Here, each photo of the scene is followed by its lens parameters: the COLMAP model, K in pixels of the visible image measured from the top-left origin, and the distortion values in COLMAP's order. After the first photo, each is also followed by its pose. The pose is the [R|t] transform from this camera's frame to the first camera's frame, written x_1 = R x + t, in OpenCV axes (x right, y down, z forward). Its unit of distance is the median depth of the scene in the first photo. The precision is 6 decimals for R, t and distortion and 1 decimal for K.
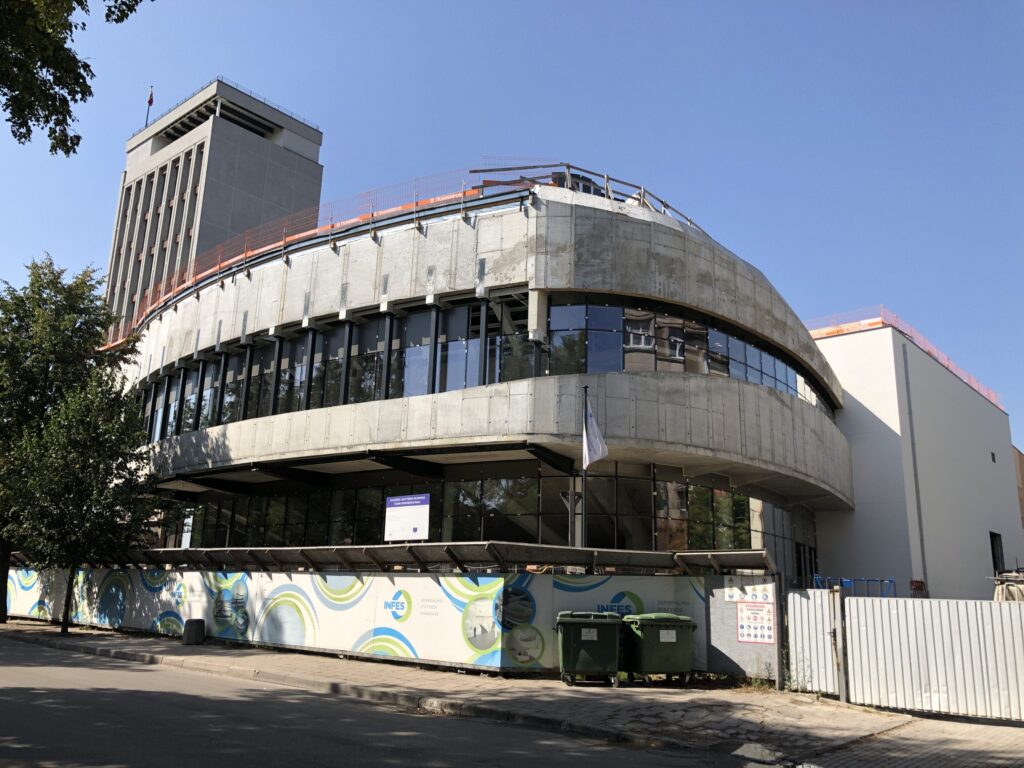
lens RADIAL K [[842.3, 0, 522.4], [0, 842.3, 385.6], [0, 0, 1]] dist [0.005417, -0.008061]
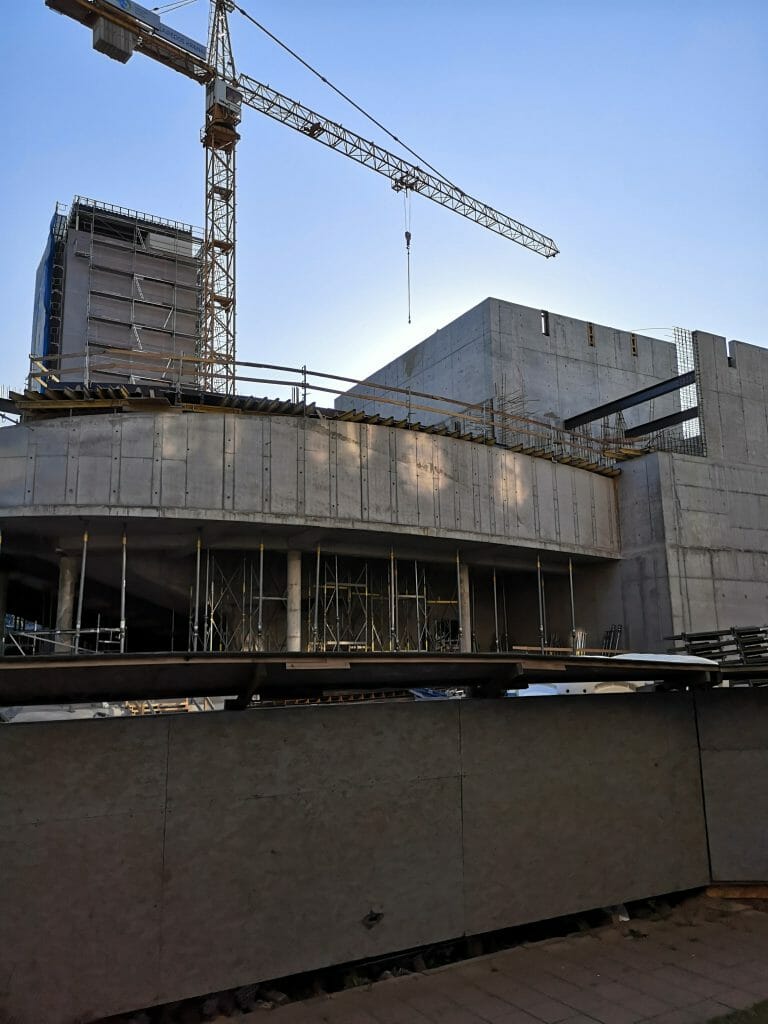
lens RADIAL K [[788.7, 0, 387.1], [0, 788.7, 514.3], [0, 0, 1]] dist [0.088433, -0.112090]
pose [[0.941672, -0.104416, -0.319925, 0.646701], [0.124160, 0.991377, 0.041893, 0.075599], [0.312792, -0.079171, 0.946516, 0.361580]]
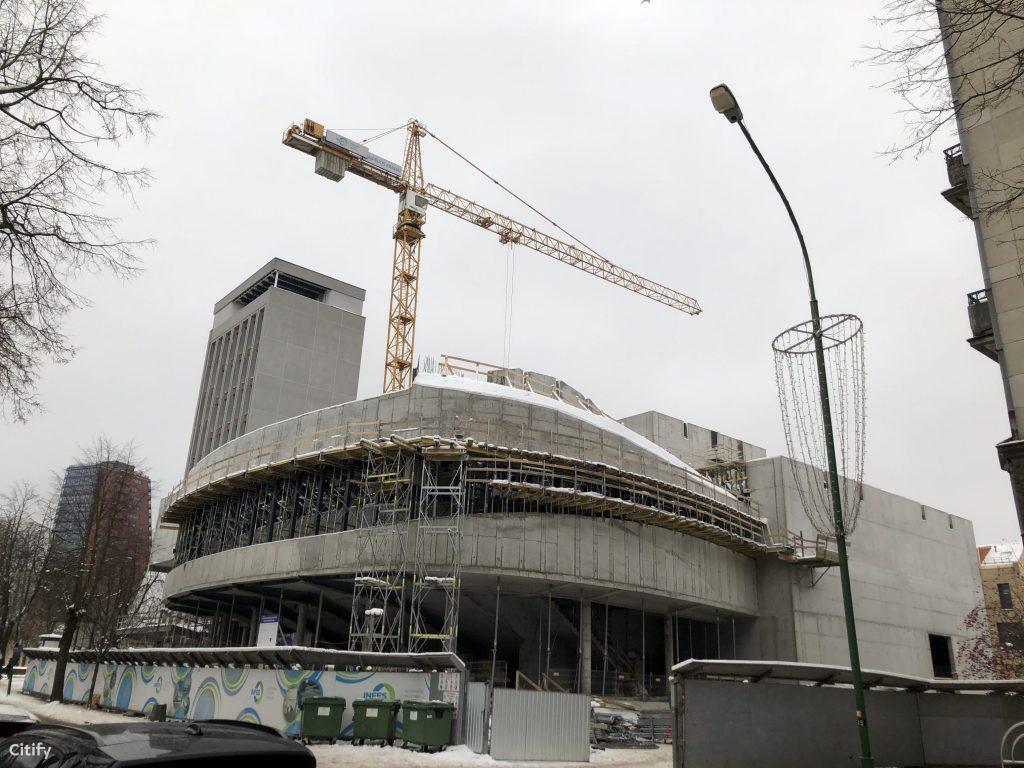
lens RADIAL K [[830.7, 0, 505.4], [0, 830.7, 382.1], [0, 0, 1]] dist [0.013962, -0.001060]
pose [[0.986034, -0.048366, -0.159364, 0.378016], [0.029892, 0.992759, -0.116346, -0.067457], [0.163838, 0.109958, 0.980340, -0.294975]]
